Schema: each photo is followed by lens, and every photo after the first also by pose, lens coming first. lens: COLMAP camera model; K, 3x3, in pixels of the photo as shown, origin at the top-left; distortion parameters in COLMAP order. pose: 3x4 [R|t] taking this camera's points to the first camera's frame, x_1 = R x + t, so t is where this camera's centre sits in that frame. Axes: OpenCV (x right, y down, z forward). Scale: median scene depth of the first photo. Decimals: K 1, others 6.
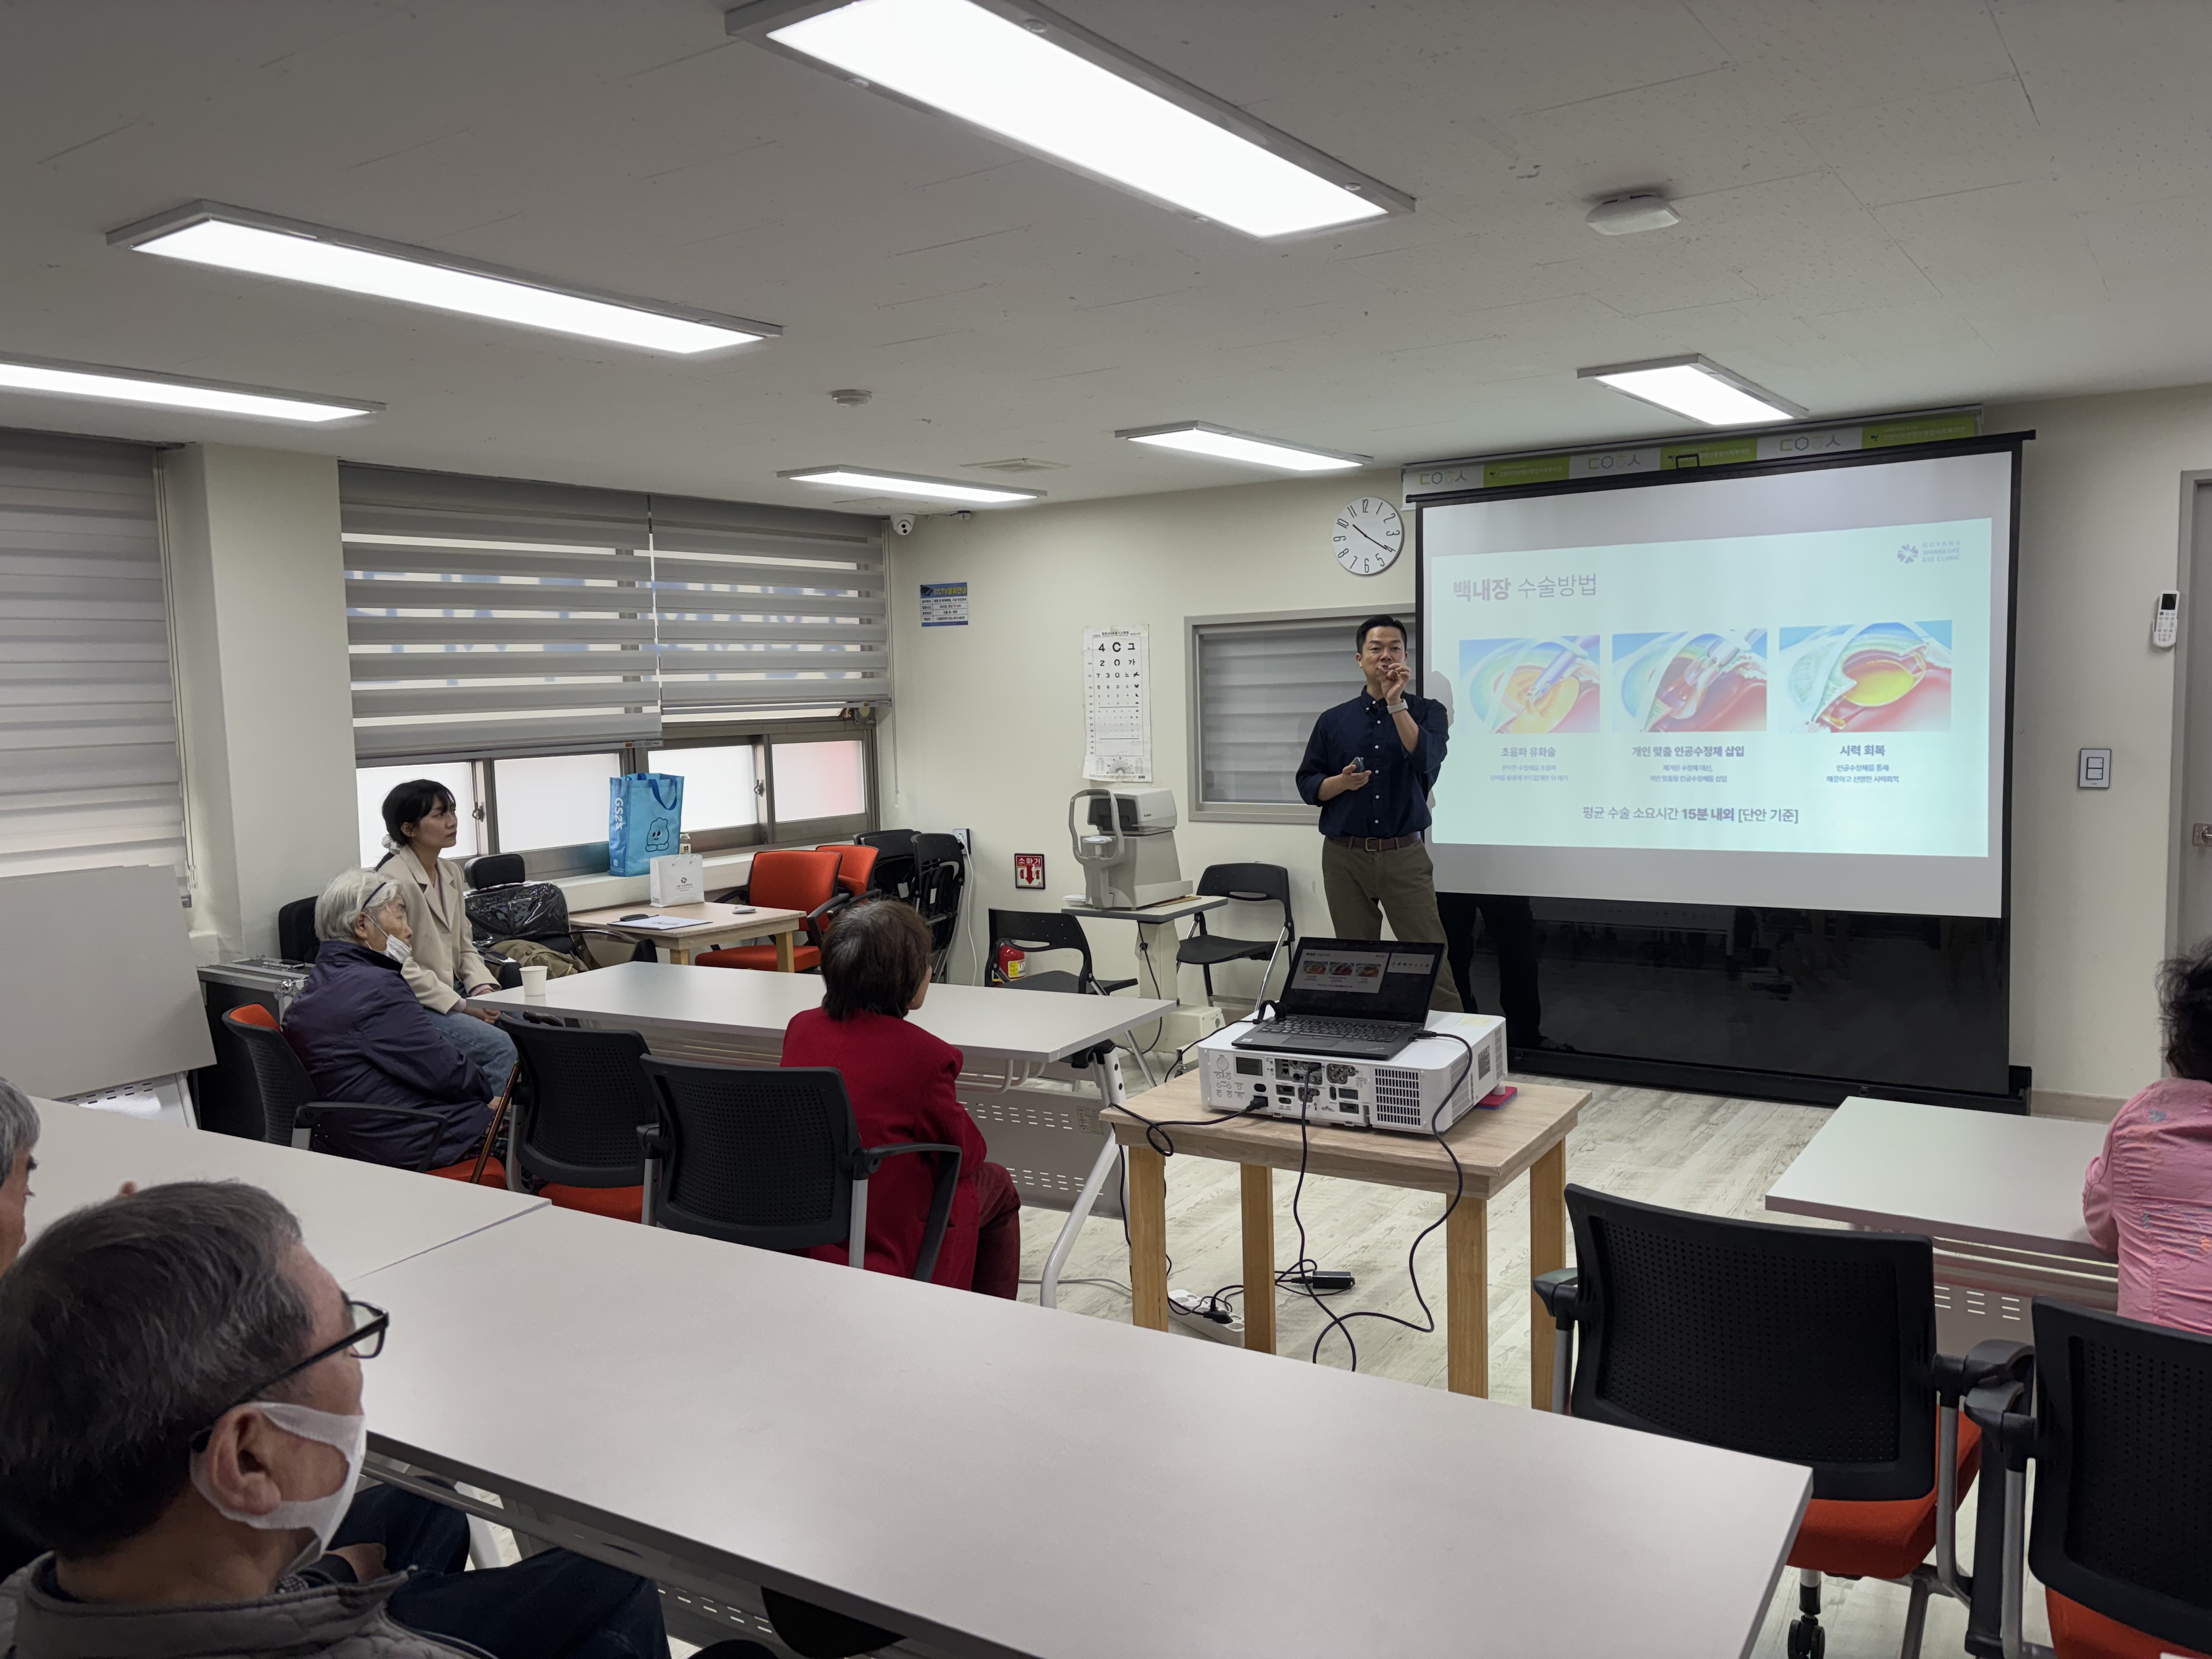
lens RADIAL K [[1666.4, 0, 1110.1], [0, 1666.4, 859.4], [0, 0, 1]] dist [0.043869, -0.037084]
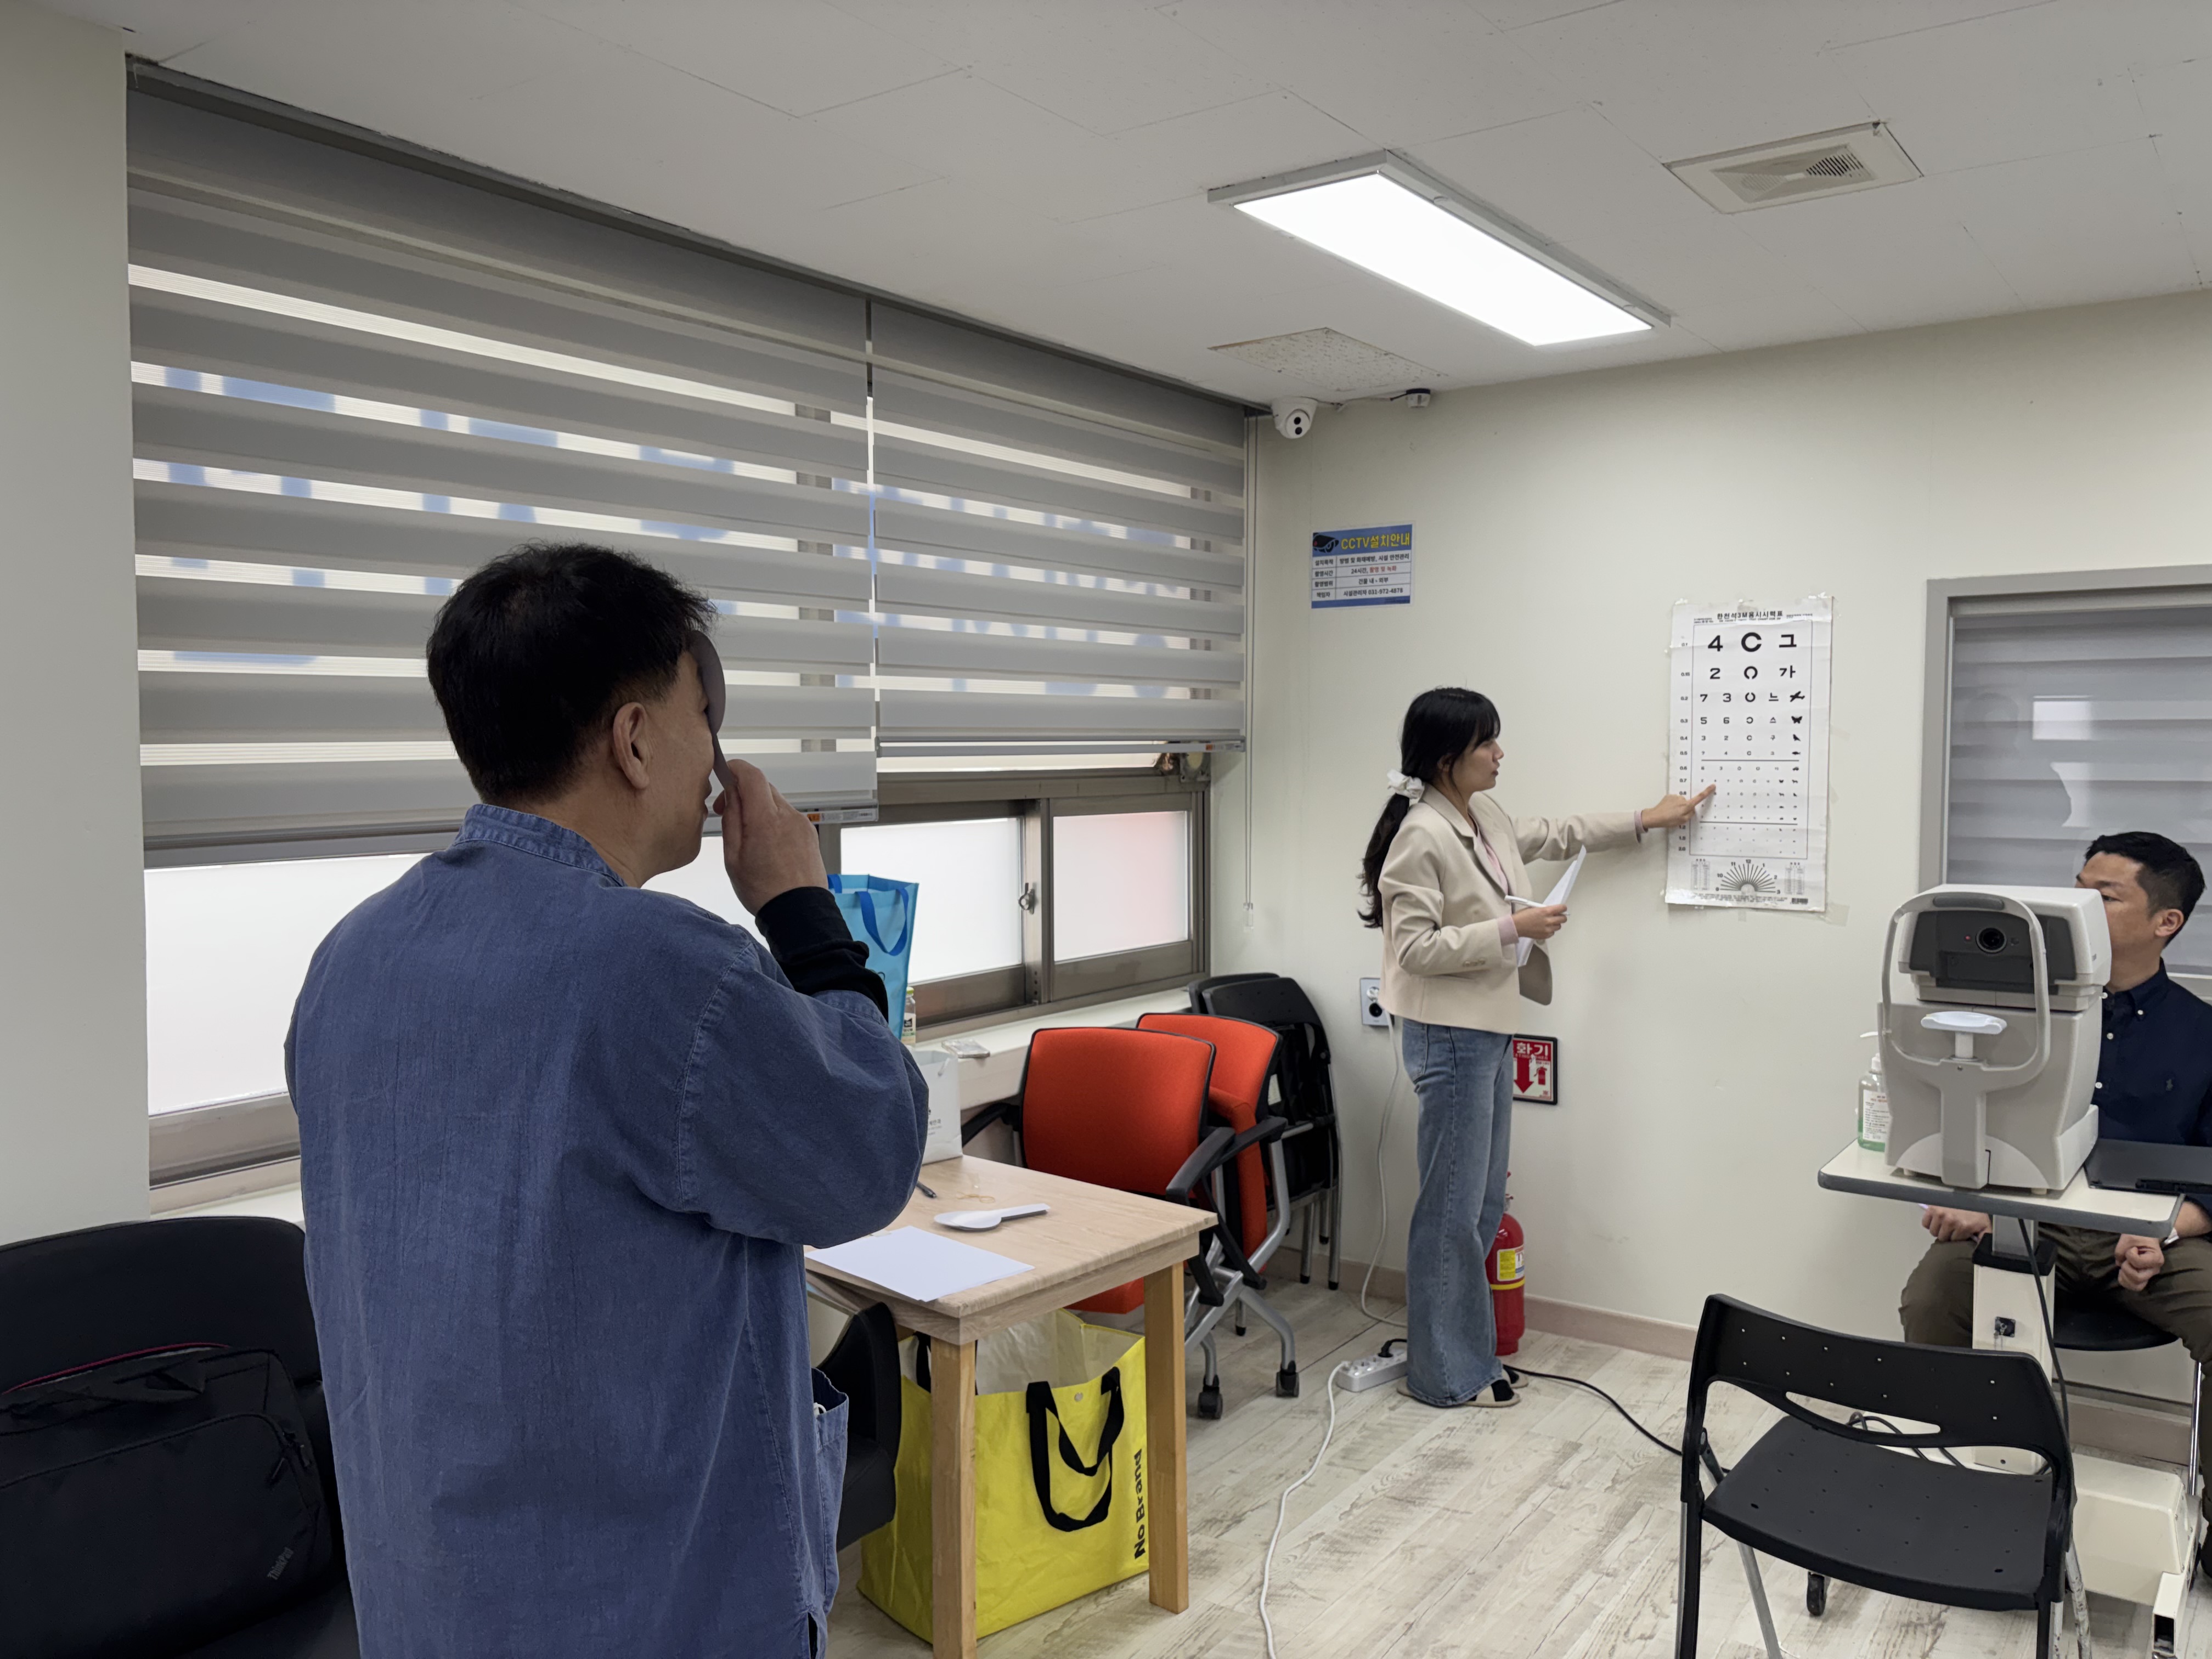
lens RADIAL K [[1666.4, 0, 1097.5], [0, 1666.4, 834.9], [0, 0, 1]] dist [0.043869, -0.037084]
pose [[0.998980, 0.025454, -0.037304, -0.173354], [-0.027240, 0.998466, -0.048201, -0.038957], [0.036019, 0.049168, 0.998141, 0.485778]]
